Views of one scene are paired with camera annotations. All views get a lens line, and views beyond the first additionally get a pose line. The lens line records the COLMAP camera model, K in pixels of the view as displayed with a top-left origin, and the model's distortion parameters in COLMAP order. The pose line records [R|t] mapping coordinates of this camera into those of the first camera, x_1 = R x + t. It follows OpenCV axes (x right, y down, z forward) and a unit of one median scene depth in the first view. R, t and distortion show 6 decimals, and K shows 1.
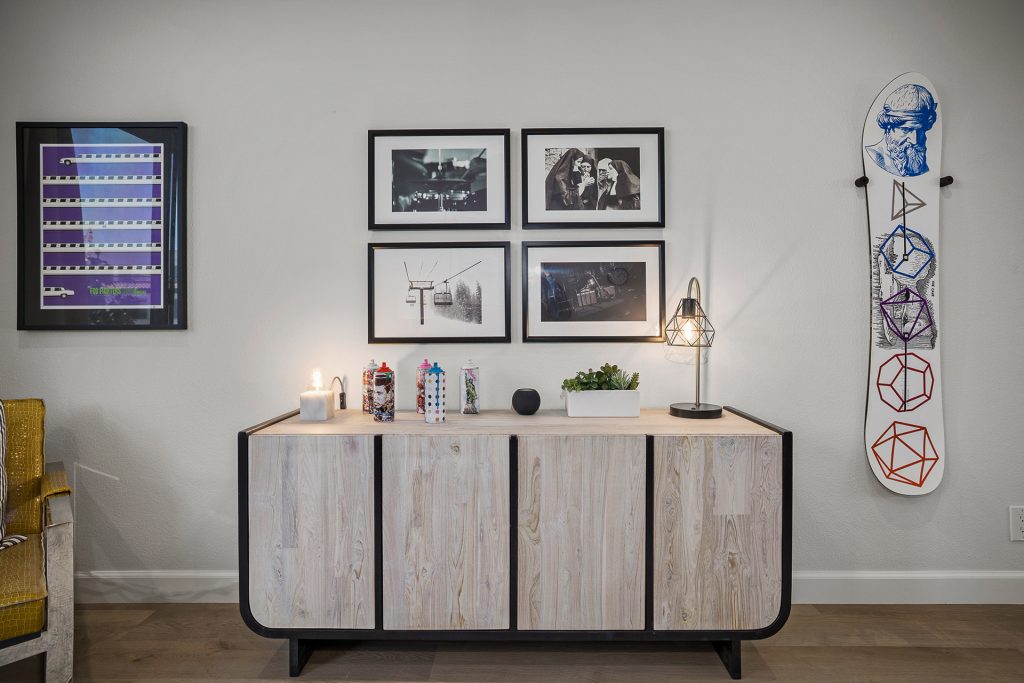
lens RADIAL K [[549.7, 0, 511.9], [0, 549.7, 313.5], [0, 0, 1]] dist [-0.016914, 0.000709]
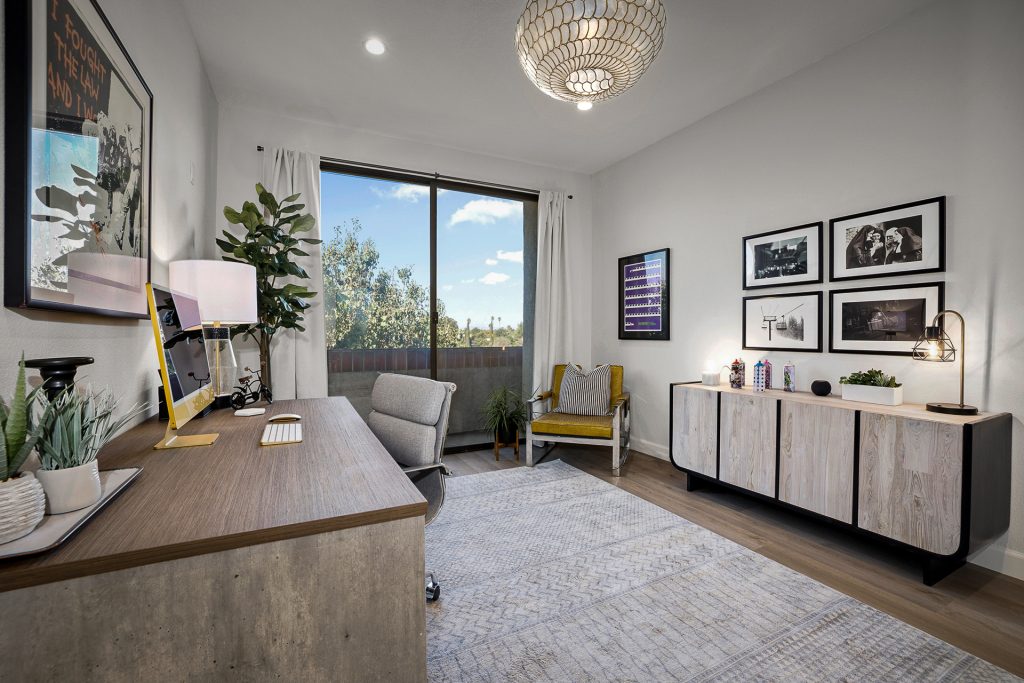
lens RADIAL K [[453.1, 0, 513.1], [0, 453.1, 333.8], [0, 0, 1]] dist [-0.002022, -0.000043]
pose [[0.461124, 0.008254, -0.887297, 0.768595], [0.009794, 0.999848, 0.014390, -0.031428], [0.887282, -0.015326, 0.460973, -0.435028]]
